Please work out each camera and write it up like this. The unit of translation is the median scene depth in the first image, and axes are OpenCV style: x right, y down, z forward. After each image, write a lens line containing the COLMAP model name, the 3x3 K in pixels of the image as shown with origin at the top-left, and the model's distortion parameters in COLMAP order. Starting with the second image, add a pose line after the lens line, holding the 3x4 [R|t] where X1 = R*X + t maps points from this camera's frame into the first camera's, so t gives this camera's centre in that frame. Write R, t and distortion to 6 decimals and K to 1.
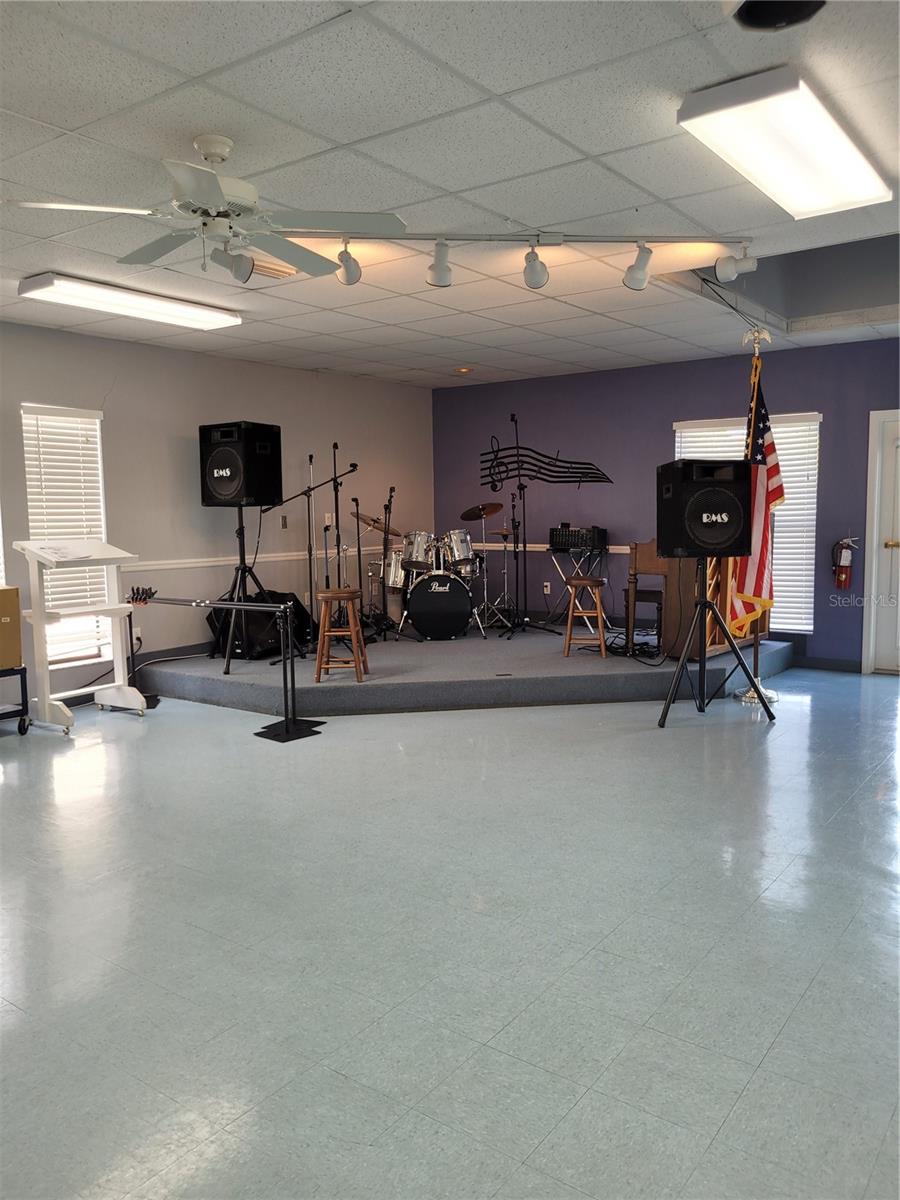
lens RADIAL K [[923.1, 0, 433.9], [0, 923.1, 601.5], [0, 0, 1]] dist [0.044823, -0.047746]
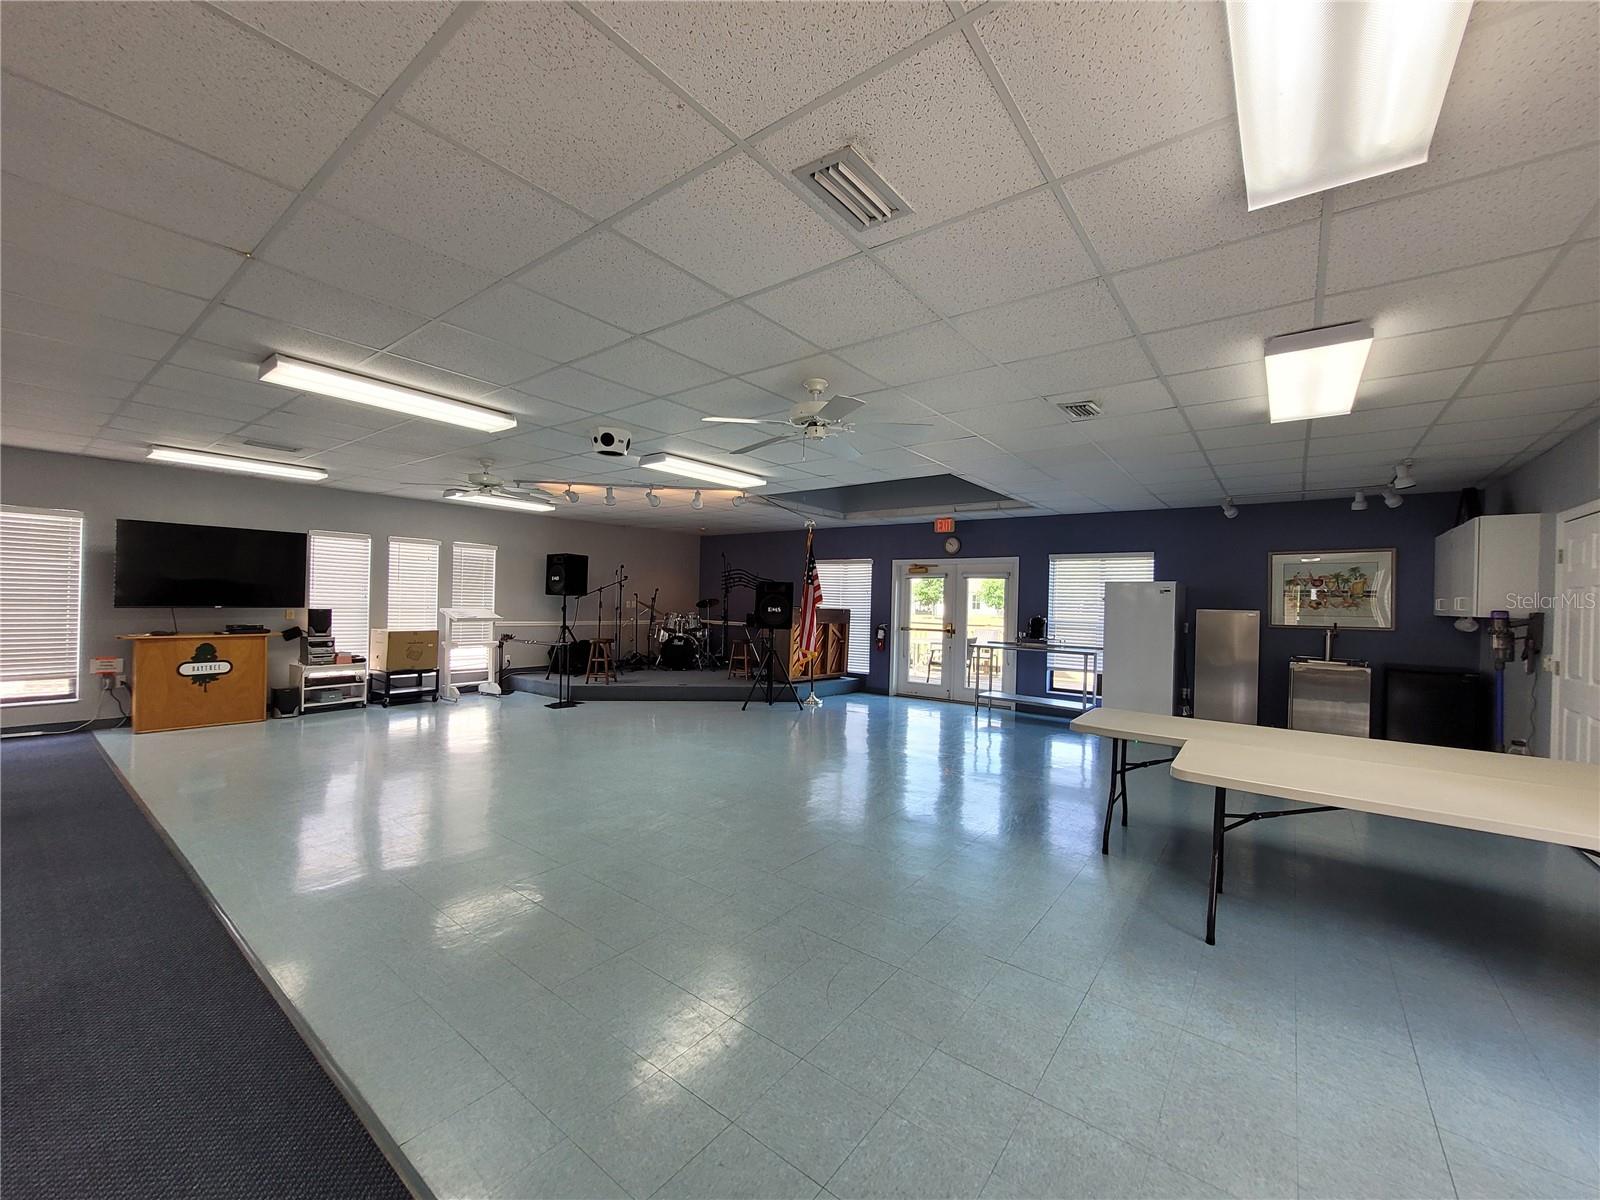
lens RADIAL K [[632.5, 0, 800.0], [0, 632.5, 600.0], [0, 0, 1]] dist [0.003420, -0.000166]
pose [[0.999109, 0.037981, -0.018412, 0.319618], [-0.039697, 0.993776, -0.104080, 0.027393], [0.014345, 0.104718, 0.994399, -0.334947]]
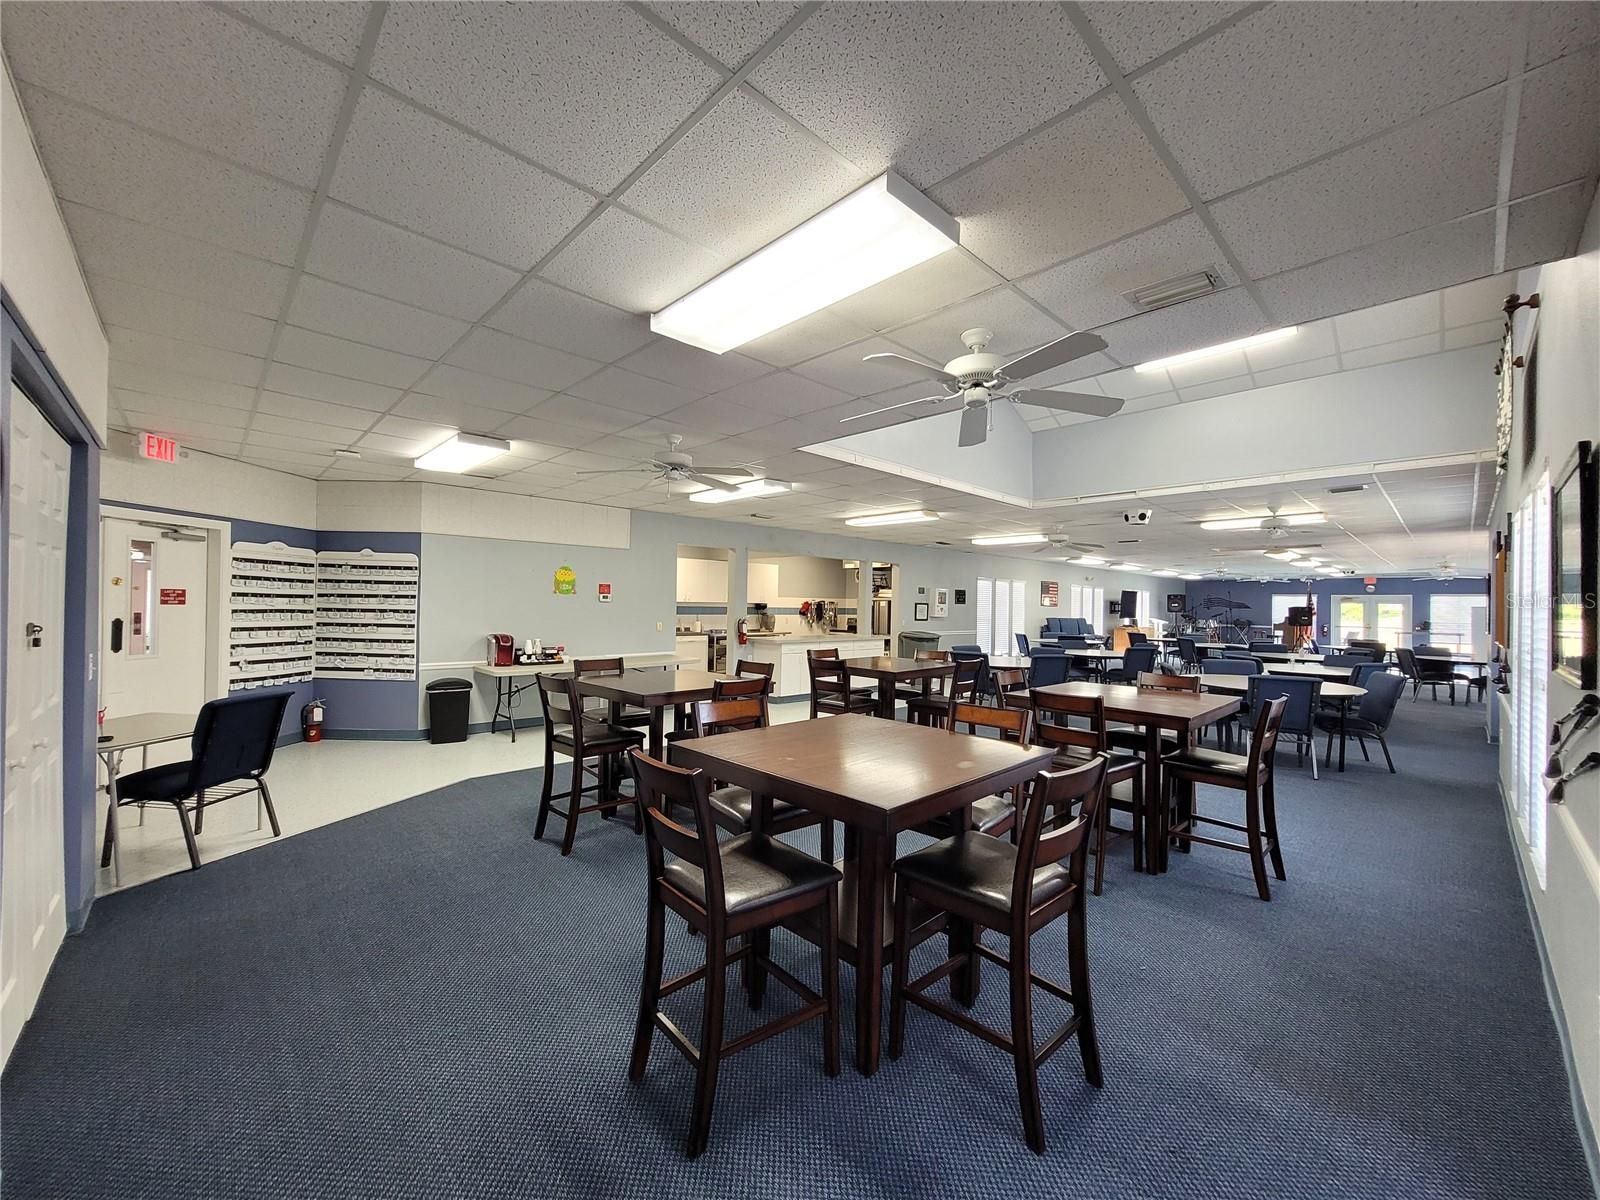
lens RADIAL K [[642.5, 0, 800.0], [0, 642.5, 595.3], [0, 0, 1]] dist [0.000743, 0.000013]
pose [[0.988104, 0.027163, -0.151372, -1.538555], [-0.045634, 0.991734, -0.119925, 0.265842], [0.146863, 0.125406, 0.981175, -2.298800]]
